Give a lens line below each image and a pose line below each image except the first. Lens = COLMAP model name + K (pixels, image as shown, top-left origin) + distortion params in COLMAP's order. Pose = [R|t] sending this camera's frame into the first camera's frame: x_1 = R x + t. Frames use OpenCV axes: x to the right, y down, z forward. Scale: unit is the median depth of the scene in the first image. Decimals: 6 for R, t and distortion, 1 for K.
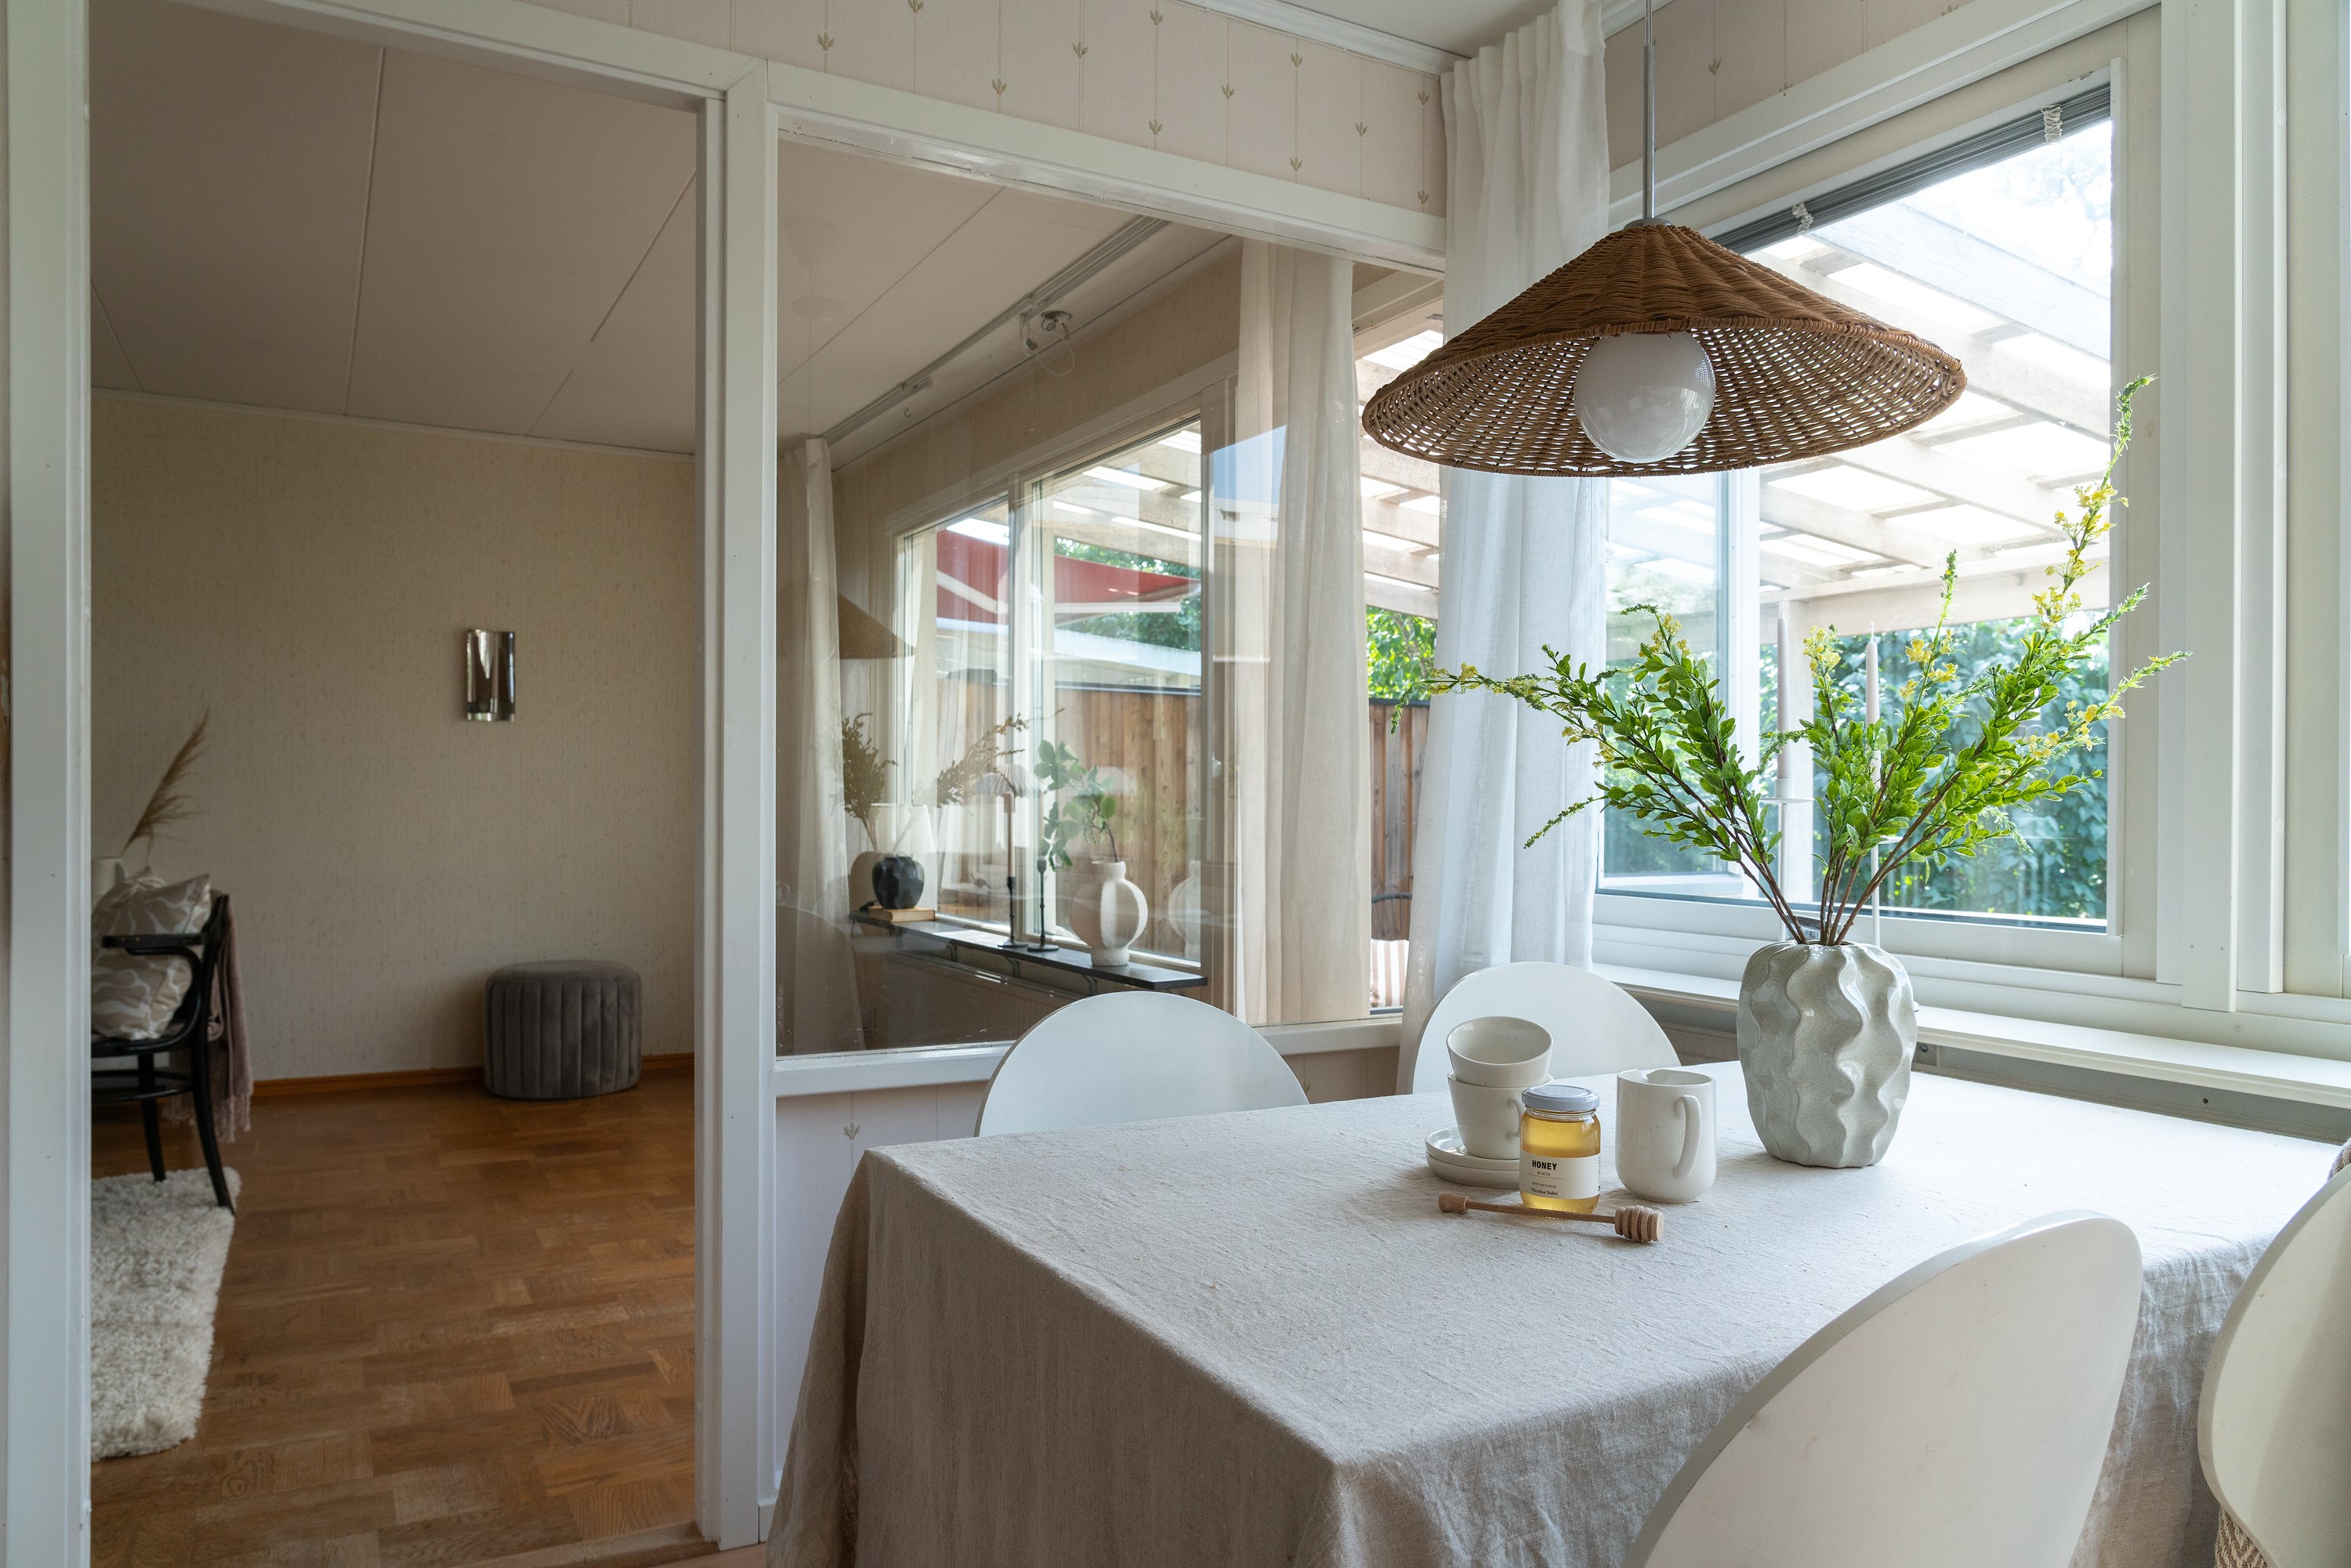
lens RADIAL K [[1585.8, 0, 1175.1], [0, 1585.8, 797.8], [0, 0, 1]] dist [-0.003150, -0.000135]
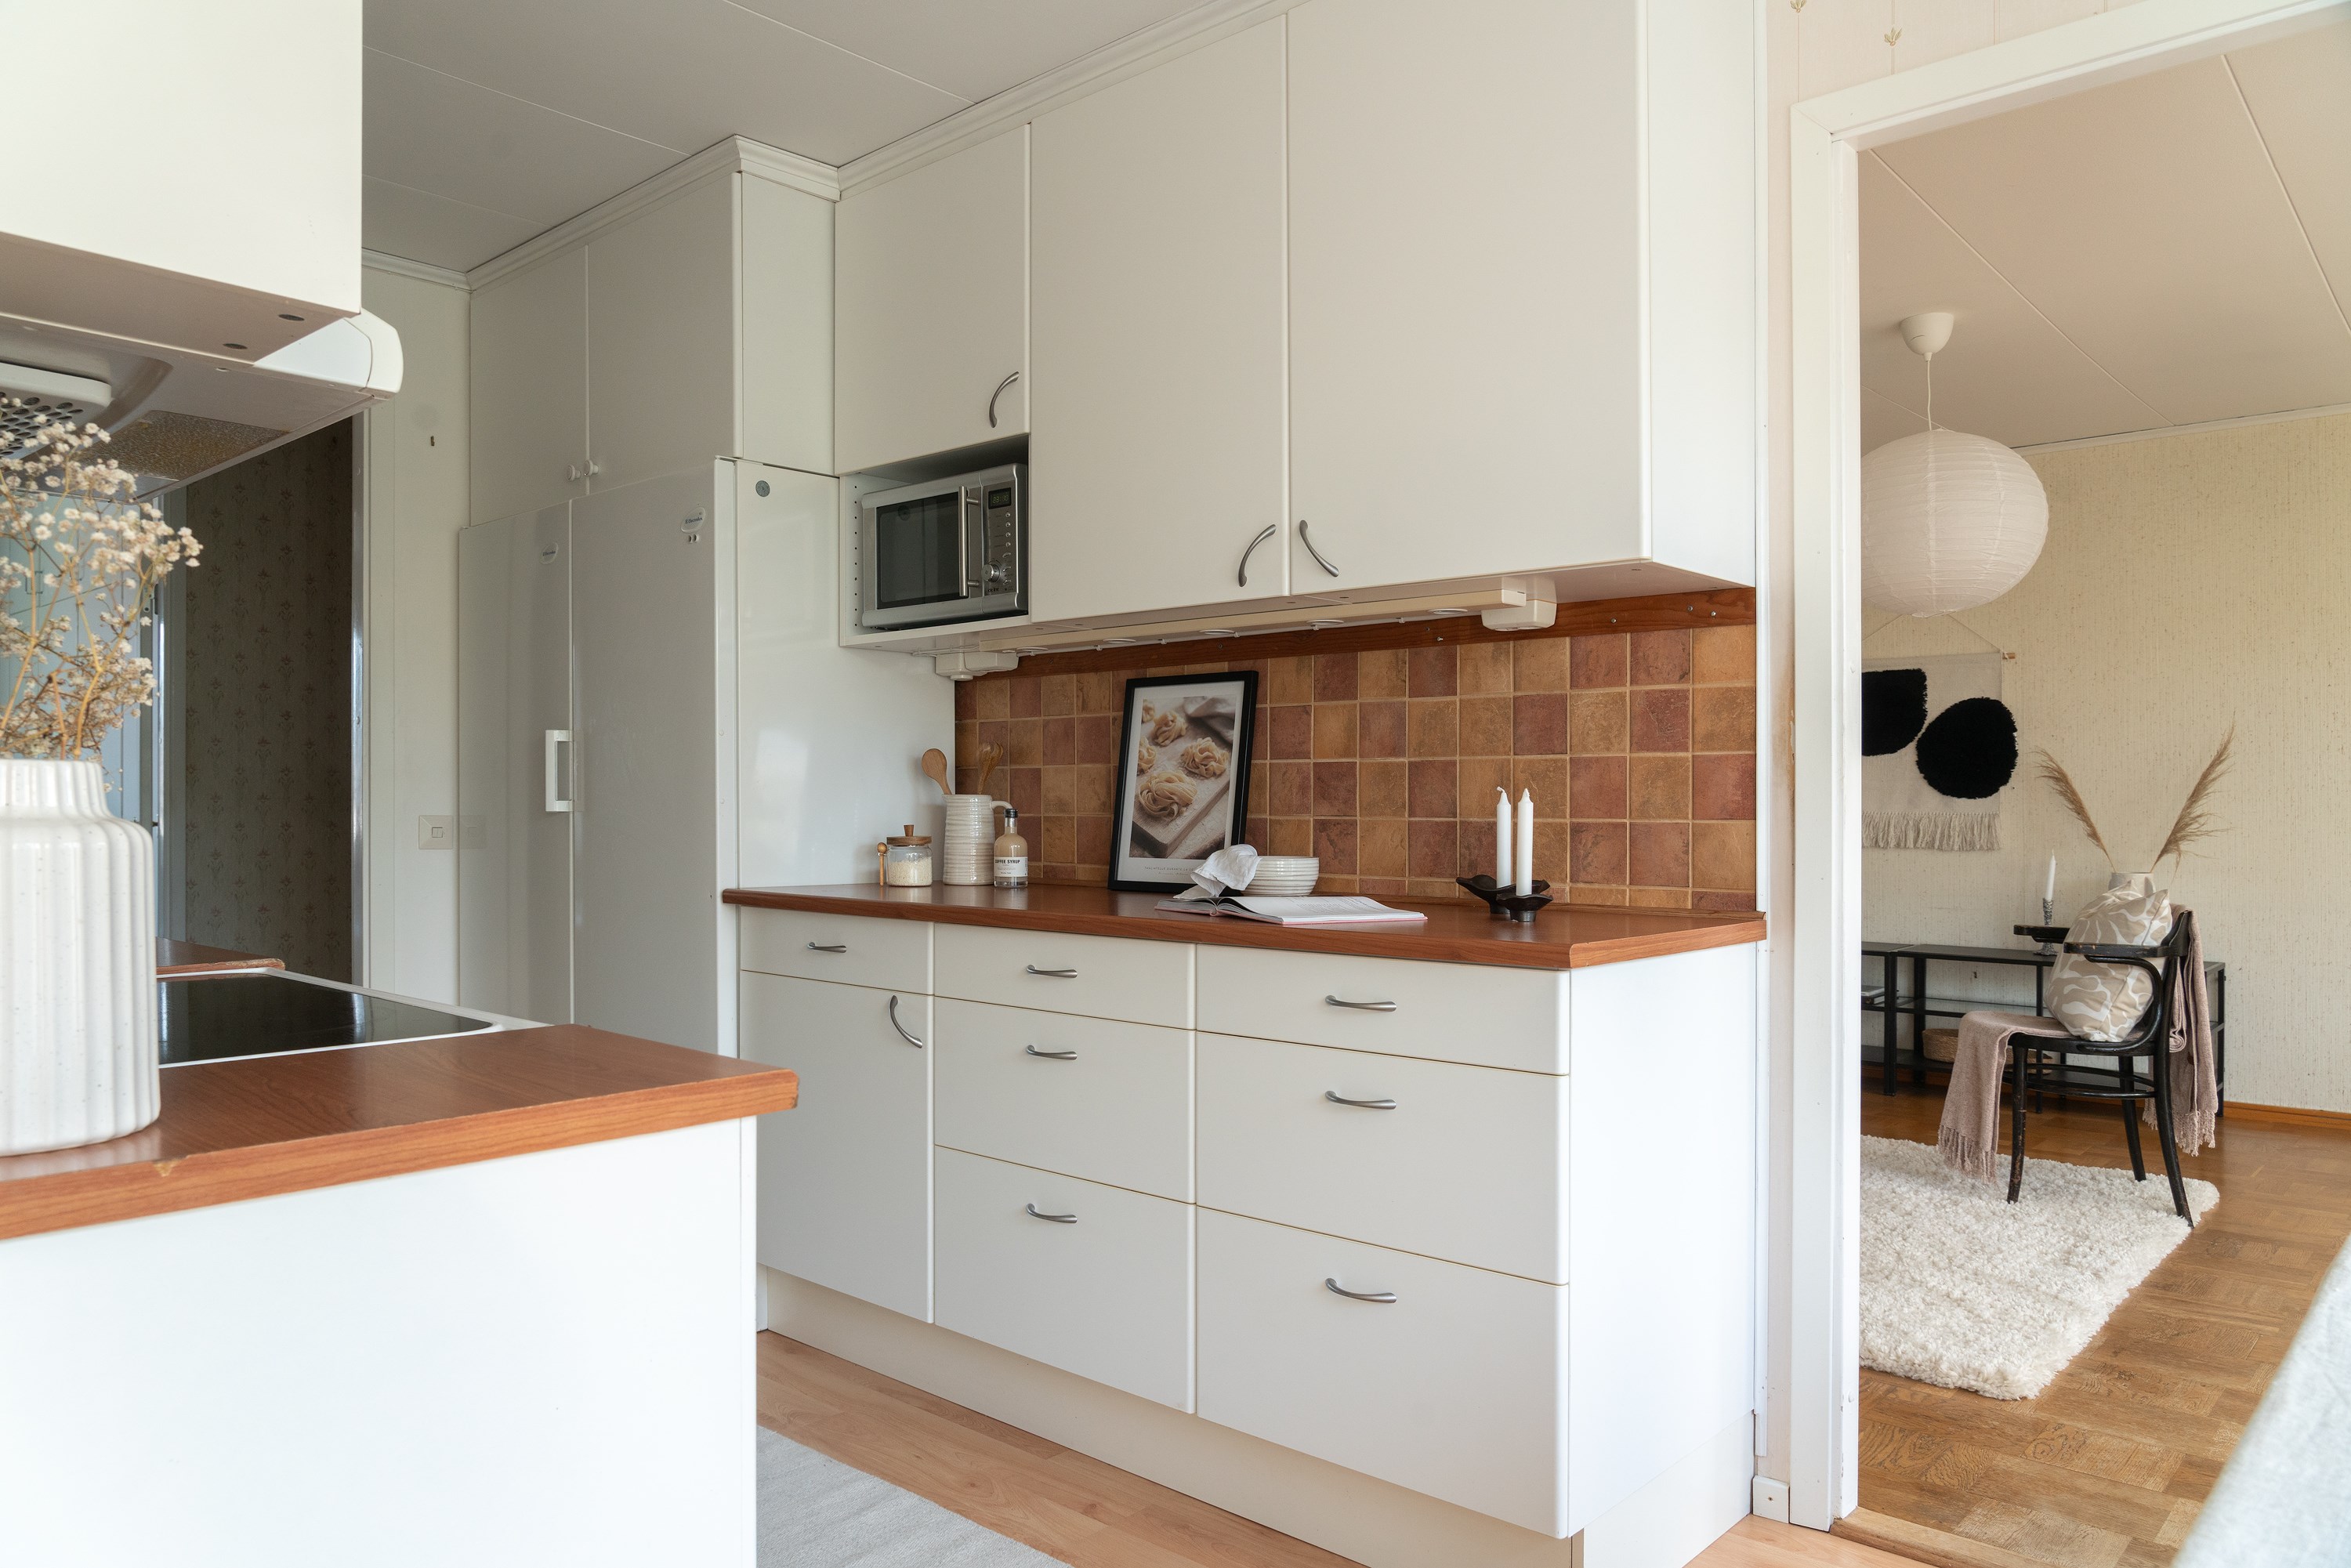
lens RADIAL K [[1585.8, 0, 1177.0], [0, 1585.8, 791.8], [0, 0, 1]] dist [-0.003150, -0.000135]
pose [[0.335238, -0.020125, -0.941918, 0.148860], [0.005999, 0.999797, -0.019227, 0.000357], [0.942114, 0.000795, 0.335291, 0.047796]]
